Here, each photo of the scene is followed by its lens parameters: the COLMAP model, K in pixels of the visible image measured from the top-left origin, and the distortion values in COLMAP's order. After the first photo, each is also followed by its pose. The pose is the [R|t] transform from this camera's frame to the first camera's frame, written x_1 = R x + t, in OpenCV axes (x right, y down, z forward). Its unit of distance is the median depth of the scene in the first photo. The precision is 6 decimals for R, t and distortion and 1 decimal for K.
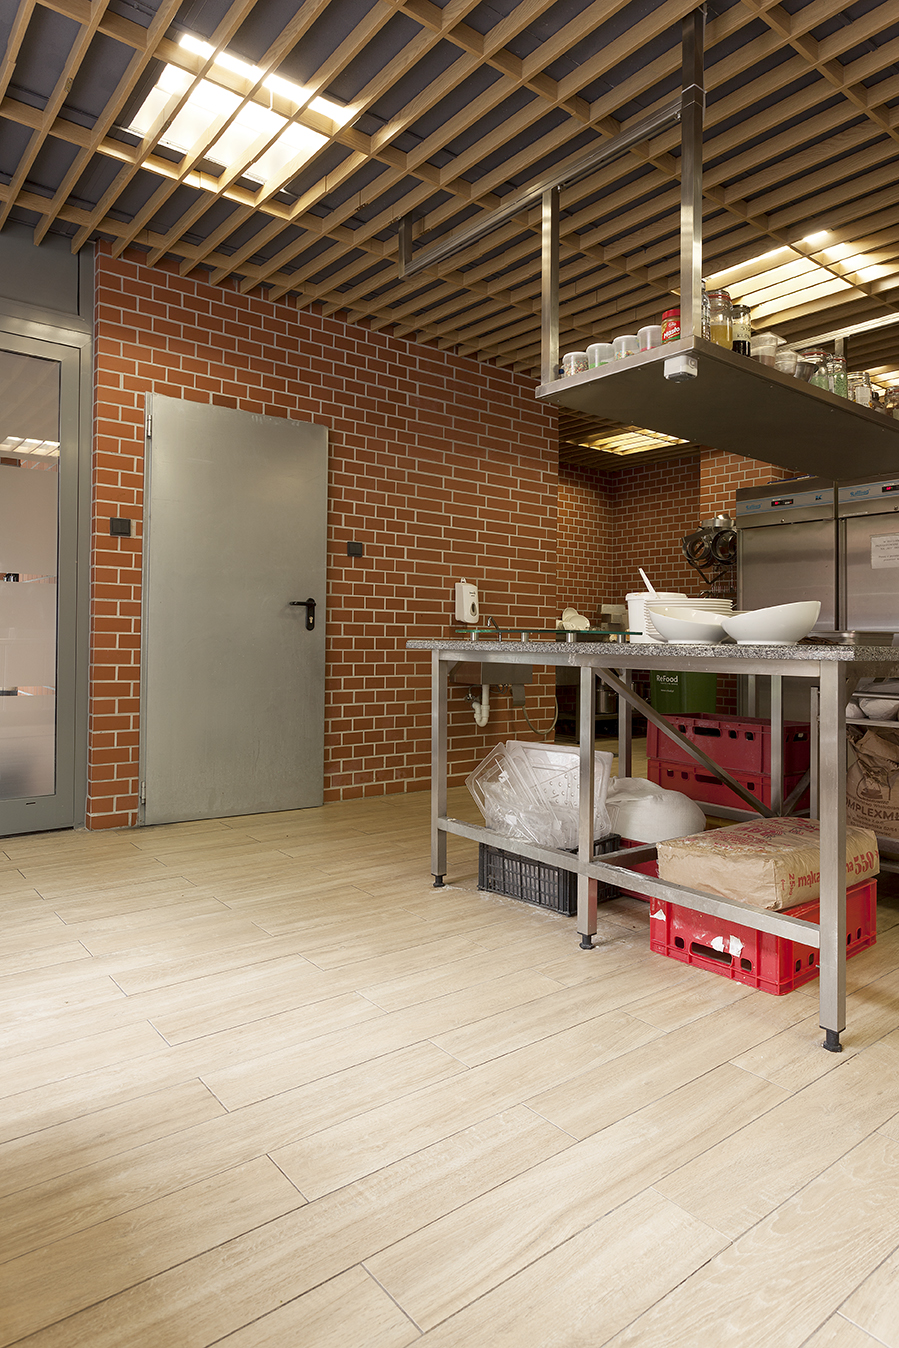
lens RADIAL K [[803.7, 0, 437.1], [0, 803.7, 624.9], [0, 0, 1]] dist [-0.001528, 0.002150]
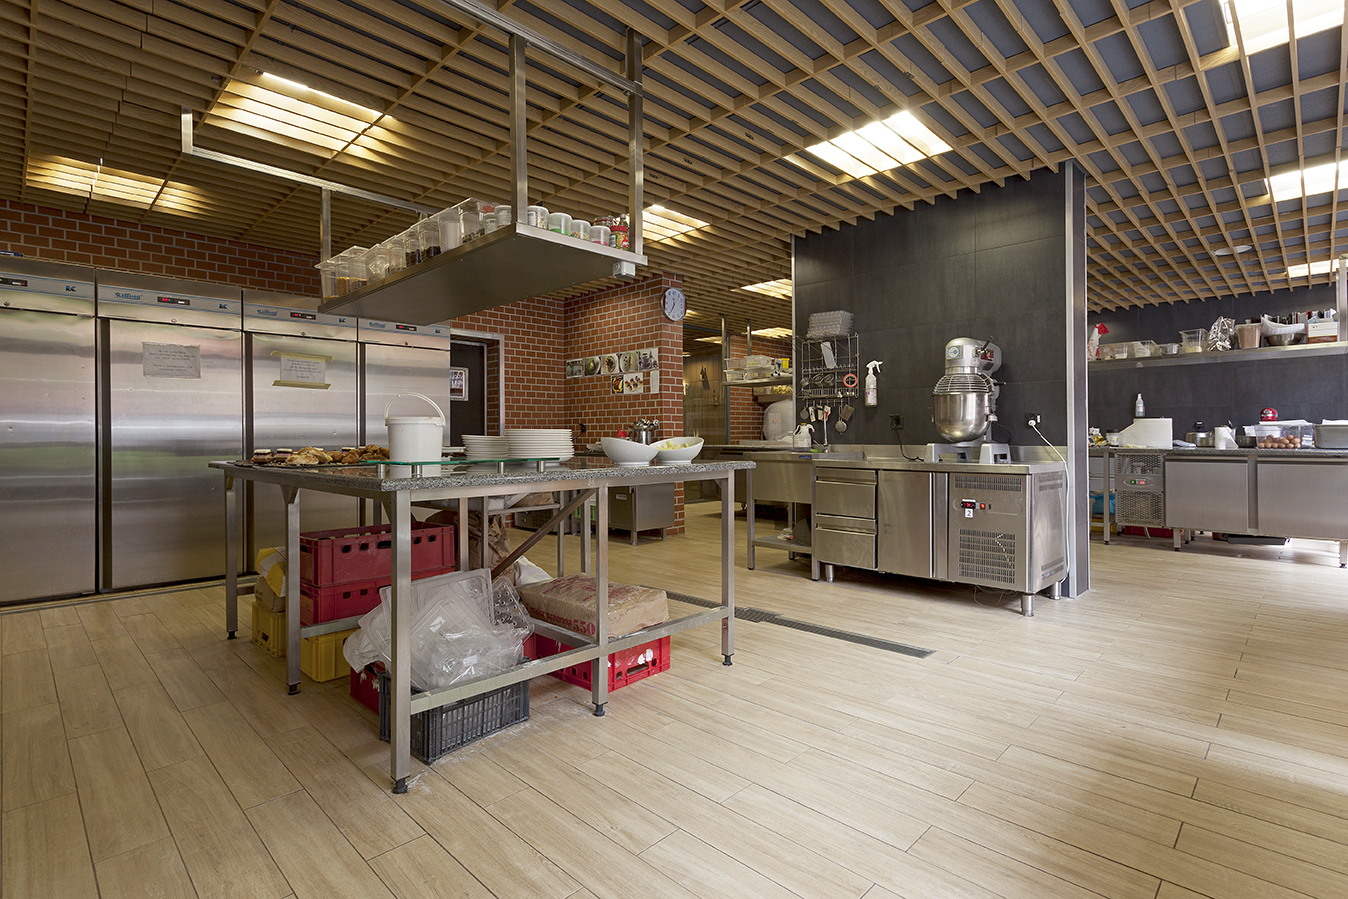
lens RADIAL K [[655.5, 0, 700.2], [0, 655.5, 431.2], [0, 0, 1]] dist [0.007886, -0.001279]
pose [[-0.152982, -0.007977, 0.988197, -0.658203], [-0.018837, 0.999809, 0.005155, -0.034974], [-0.988049, -0.017826, -0.153103, 0.792845]]
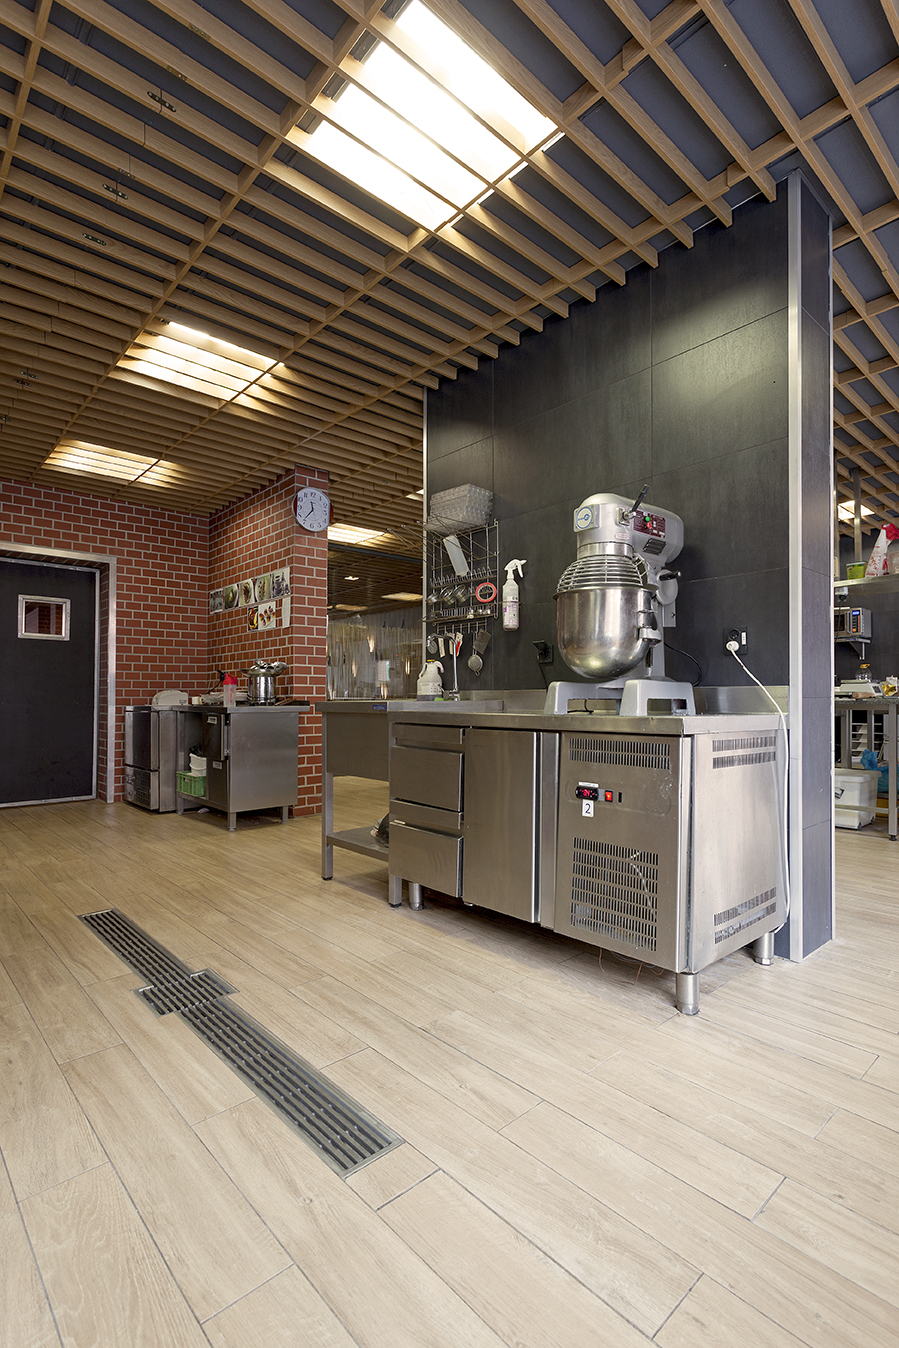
lens RADIAL K [[655.5, 0, 479.7], [0, 655.5, 695.1], [0, 0, 1]] dist [0.007886, -0.001279]
pose [[-0.095979, -0.011874, 0.995313, -0.148462], [-0.017437, 0.999795, 0.010246, -0.001287], [-0.995231, -0.016372, -0.096166, 0.262294]]
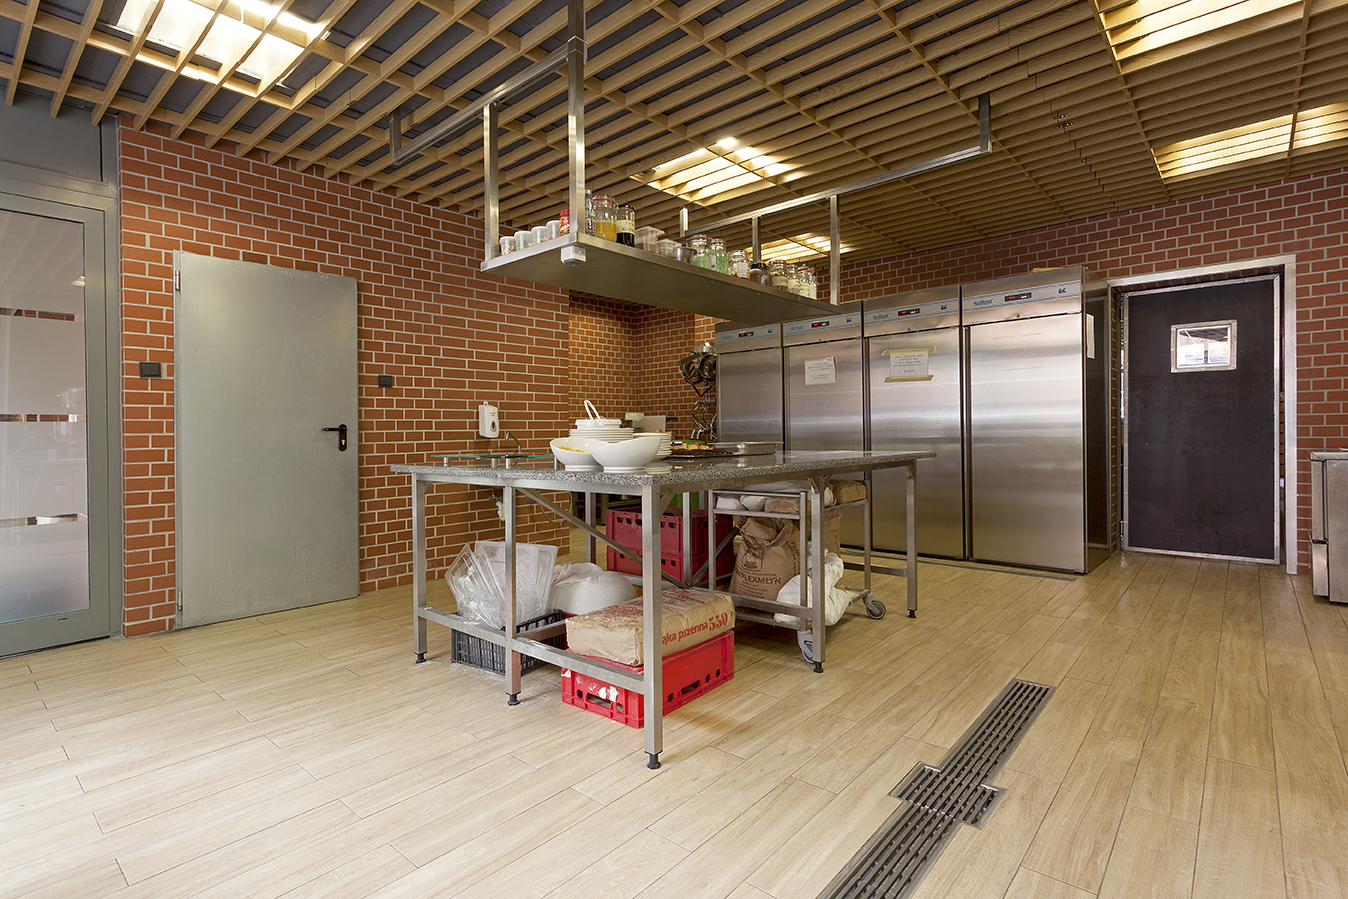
lens RADIAL K [[655.5, 0, 653.9], [0, 655.5, 430.7], [0, 0, 1]] dist [0.007886, -0.001279]
pose [[0.984642, -0.032471, 0.171538, 0.189844], [0.029722, 0.999386, 0.018574, -0.040587], [-0.172035, -0.013190, 0.985002, -0.059027]]
